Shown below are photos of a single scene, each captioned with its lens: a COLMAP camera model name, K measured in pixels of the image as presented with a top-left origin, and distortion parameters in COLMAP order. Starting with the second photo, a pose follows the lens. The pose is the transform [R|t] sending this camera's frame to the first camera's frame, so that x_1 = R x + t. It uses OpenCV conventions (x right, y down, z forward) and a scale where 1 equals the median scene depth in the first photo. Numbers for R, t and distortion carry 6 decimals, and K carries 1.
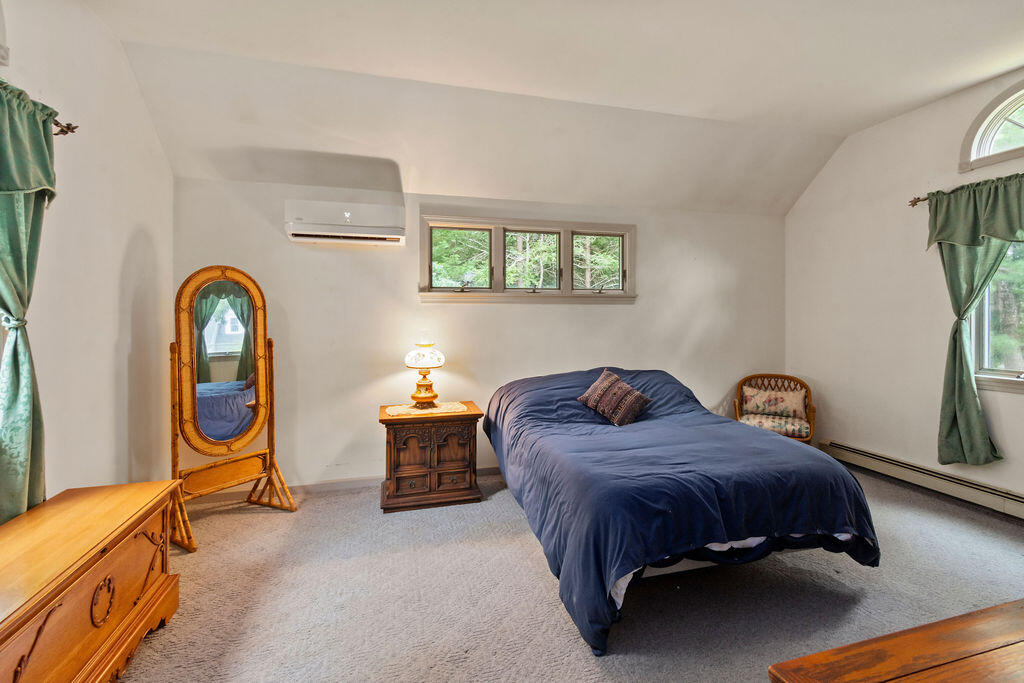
lens RADIAL K [[467.3, 0, 515.5], [0, 467.3, 318.3], [0, 0, 1]] dist [0.000833, 0.000147]
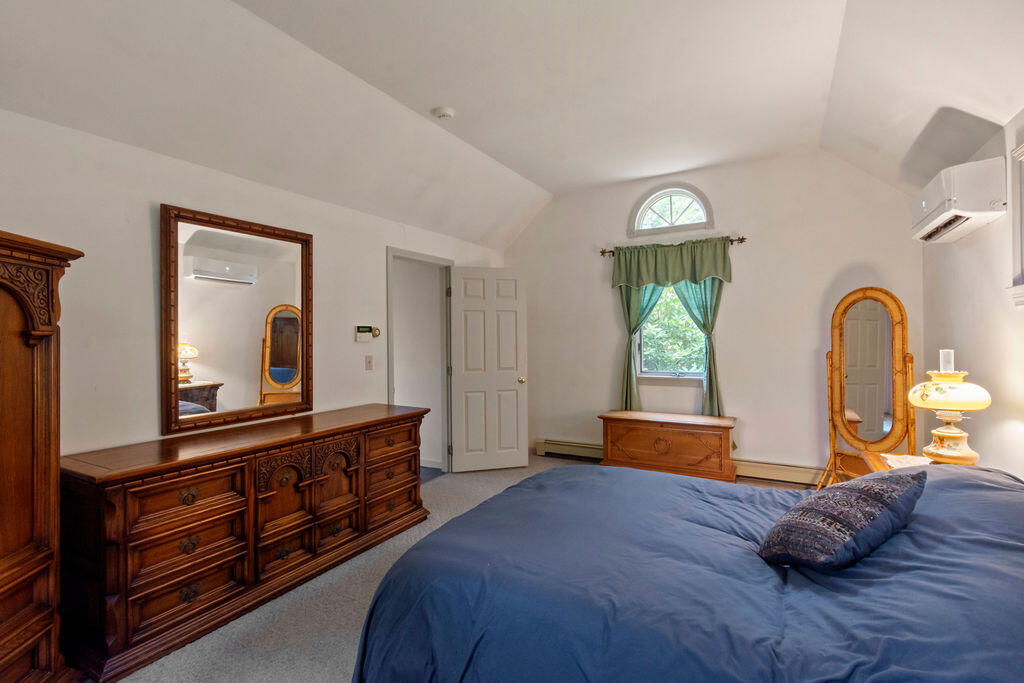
lens RADIAL K [[460.2, 0, 517.2], [0, 460.2, 336.3], [0, 0, 1]] dist [0.000268, -0.000178]
pose [[-0.712589, 0.007707, -0.701539, 0.706125], [0.012627, 0.999919, -0.001841, -0.000737], [0.701468, -0.010170, -0.712629, 1.094829]]
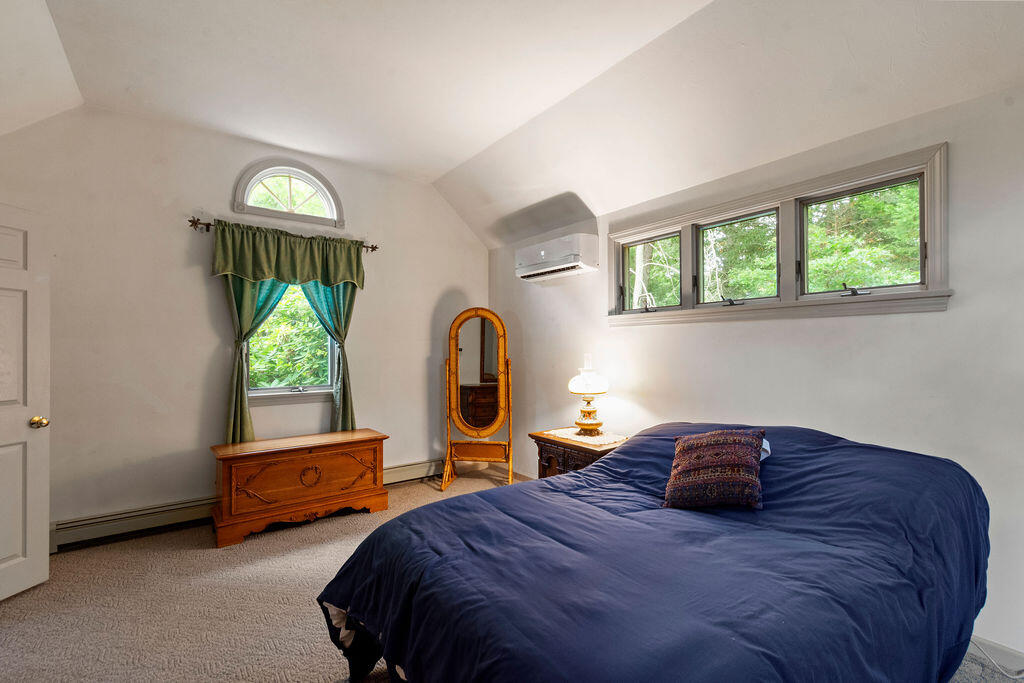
lens RADIAL K [[458.7, 0, 511.5], [0, 458.7, 344.4], [0, 0, 1]] dist [-0.001318, -0.000303]
pose [[0.353662, -0.002978, -0.935369, 0.678754], [0.000149, 0.999995, -0.003127, 0.006142], [0.935373, 0.000967, 0.353660, 0.542203]]
